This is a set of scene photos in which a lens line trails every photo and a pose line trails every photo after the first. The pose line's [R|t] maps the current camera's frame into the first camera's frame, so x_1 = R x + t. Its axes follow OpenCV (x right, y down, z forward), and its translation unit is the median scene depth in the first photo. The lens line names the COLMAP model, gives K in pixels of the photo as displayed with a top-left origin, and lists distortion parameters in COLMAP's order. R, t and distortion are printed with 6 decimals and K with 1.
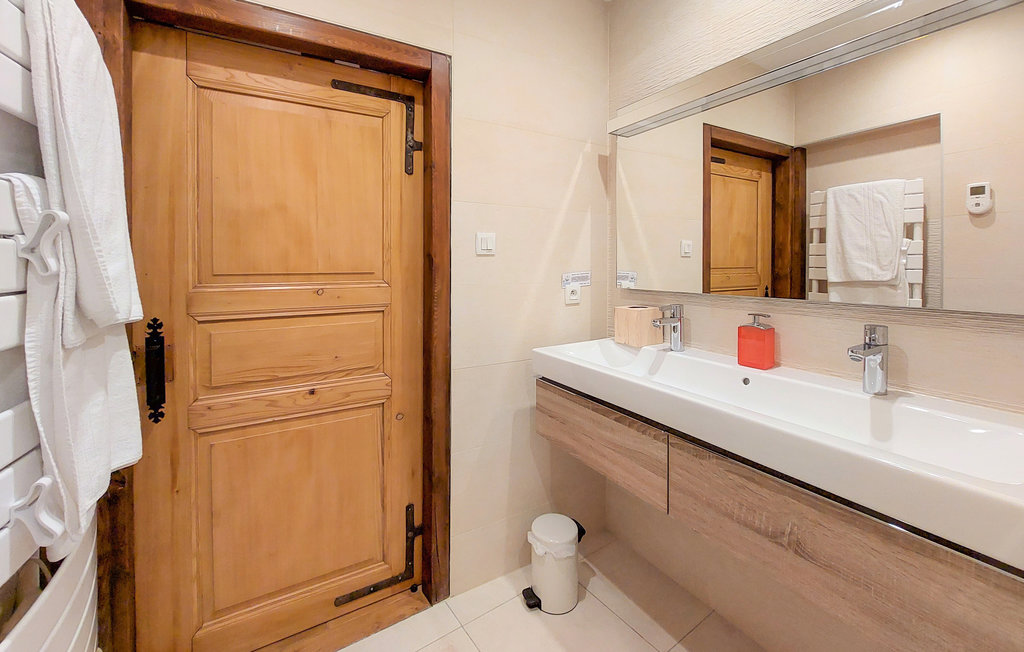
lens RADIAL K [[418.8, 0, 504.3], [0, 418.8, 273.1], [0, 0, 1]] dist [-0.001138, -0.000127]
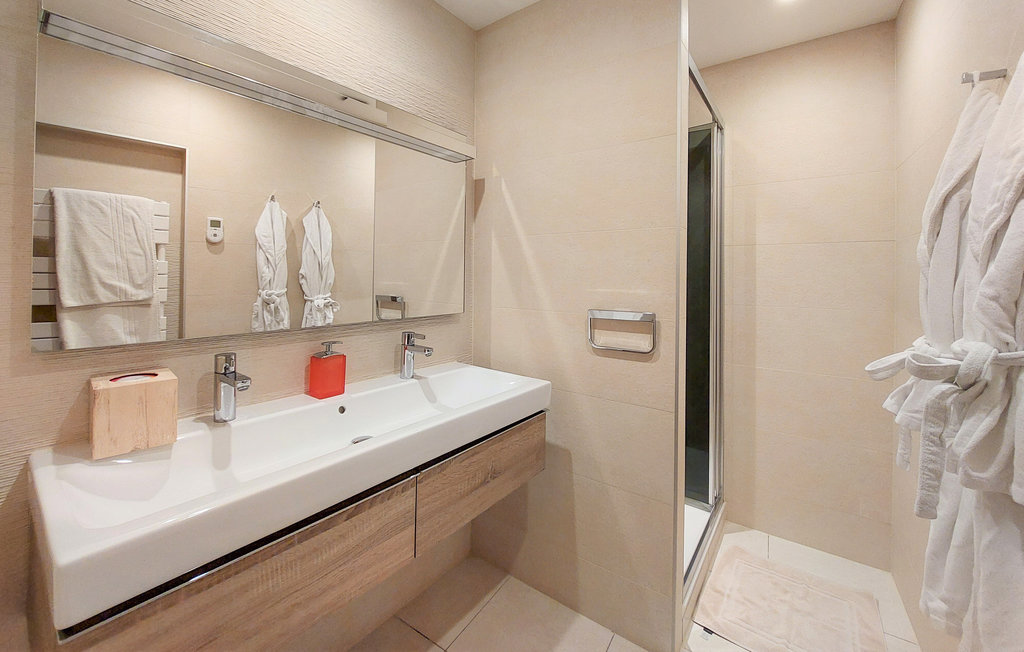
lens RADIAL K [[405.4, 0, 512.5], [0, 405.4, 272.6], [0, 0, 1]] dist [-0.012542, -0.000100]
pose [[-0.385744, 0.001407, 0.922605, -0.291222], [0.010296, 0.999943, 0.002780, -0.042898], [-0.922548, 0.010571, -0.385737, 0.602633]]
